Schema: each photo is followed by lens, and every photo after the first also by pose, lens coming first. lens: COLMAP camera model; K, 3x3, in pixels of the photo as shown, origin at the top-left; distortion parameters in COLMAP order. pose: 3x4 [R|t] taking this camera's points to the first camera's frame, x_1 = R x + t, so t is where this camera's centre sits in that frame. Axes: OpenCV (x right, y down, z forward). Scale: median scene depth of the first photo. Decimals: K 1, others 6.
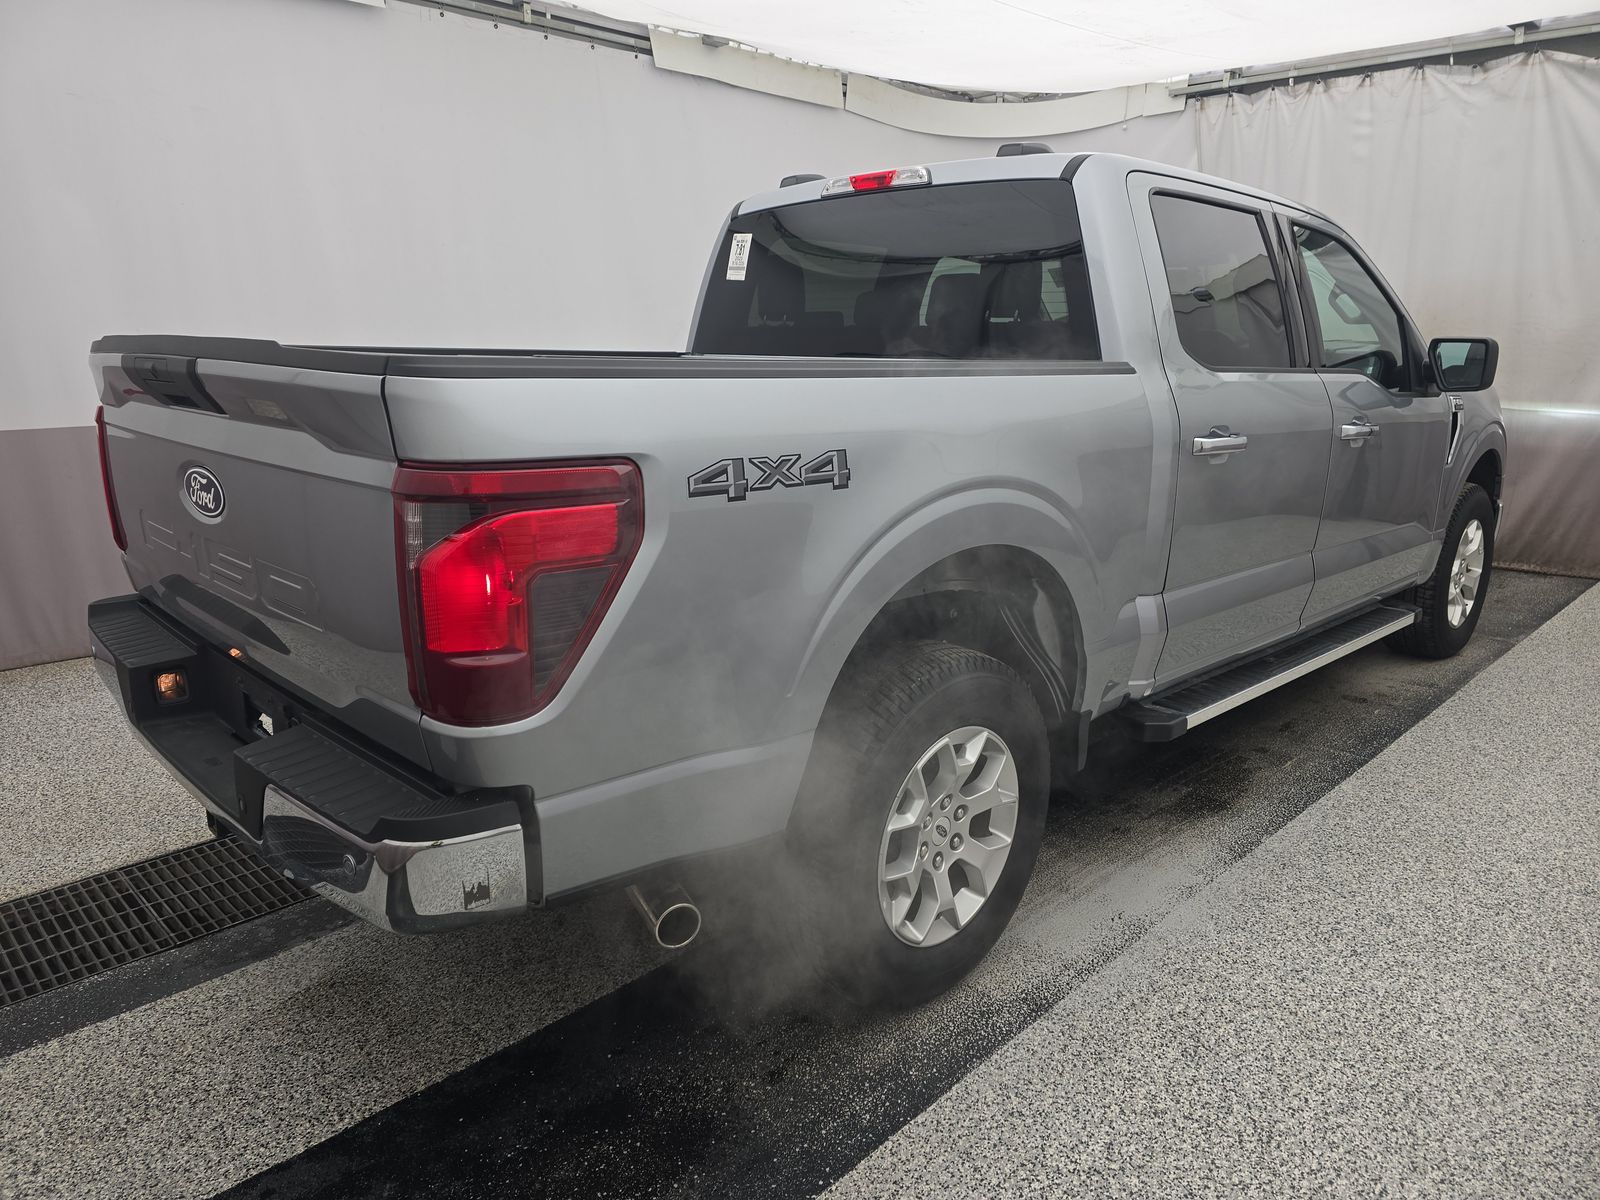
lens RADIAL K [[1073.8, 0, 792.4], [0, 1073.8, 589.3], [0, 0, 1]] dist [0.061525, -0.047700]
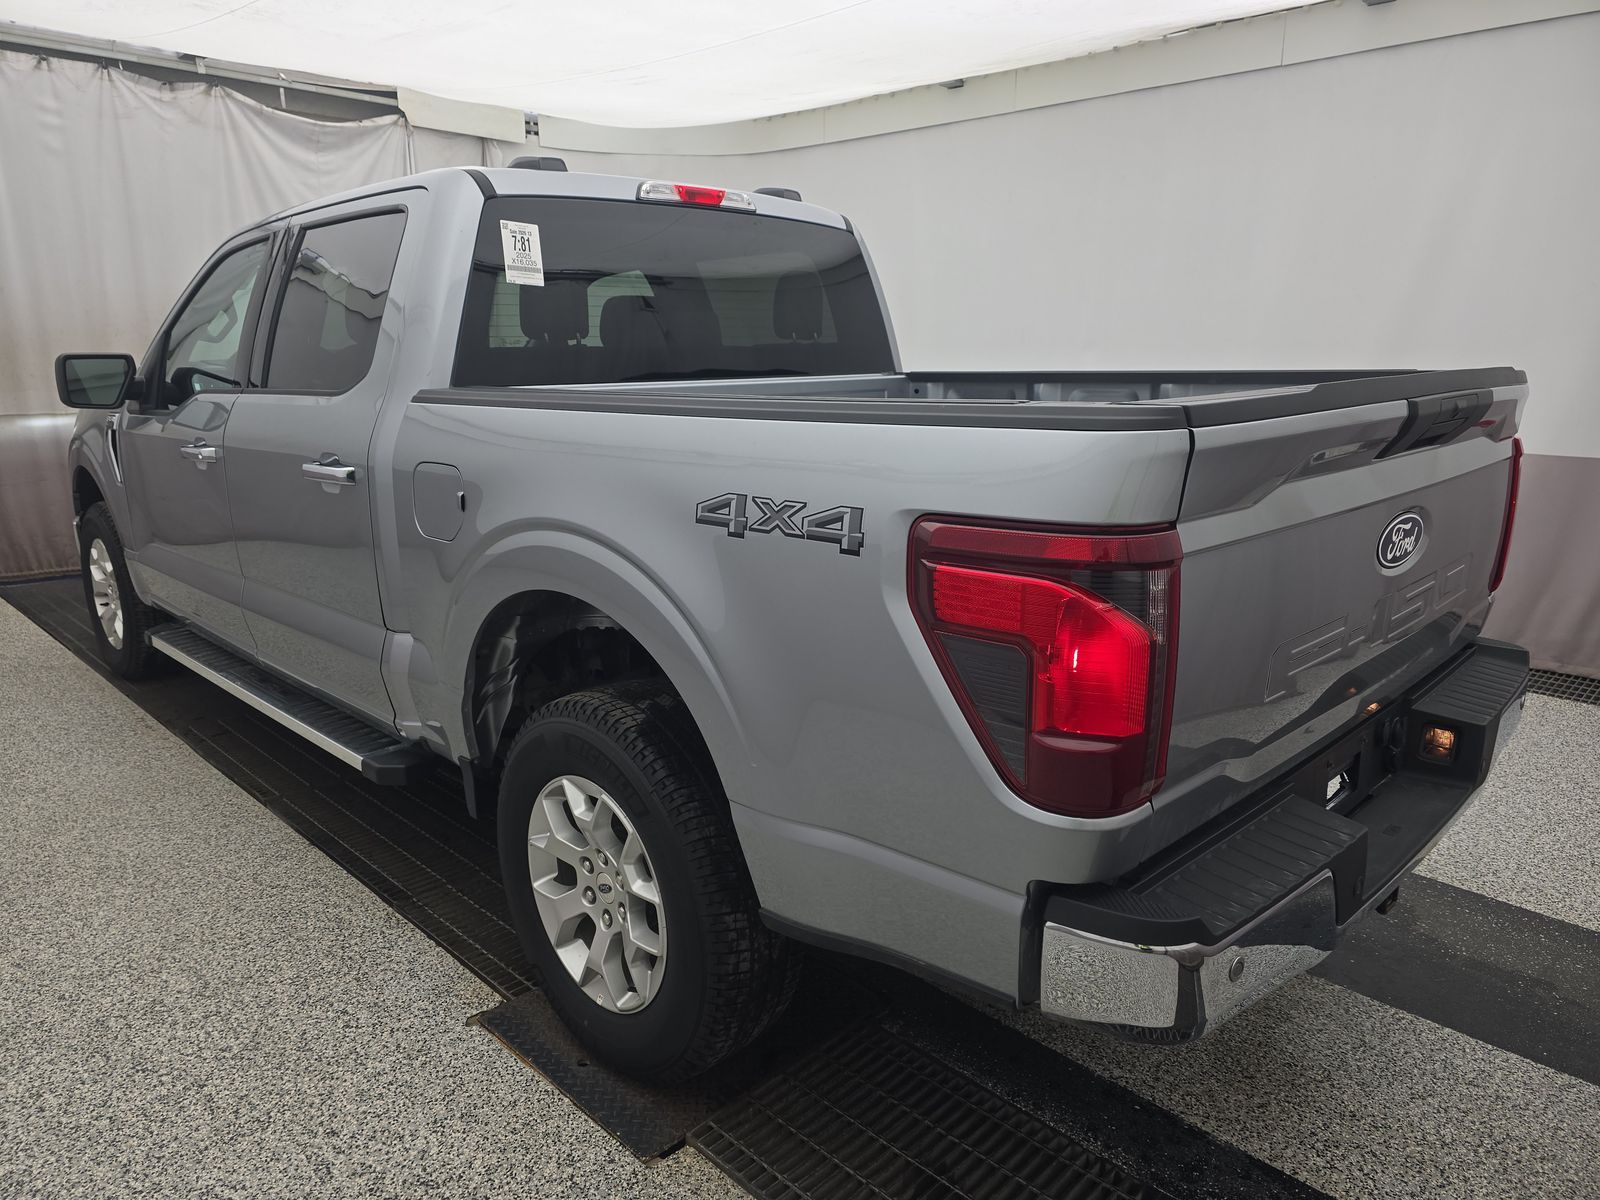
lens RADIAL K [[1073.8, 0, 792.4], [0, 1073.8, 589.3], [0, 0, 1]] dist [0.061525, -0.047700]
pose [[-0.016371, -0.231648, 0.972662, -0.922823], [0.233408, 0.945030, 0.228996, -0.244332], [-0.972241, 0.230776, 0.038598, 0.948053]]
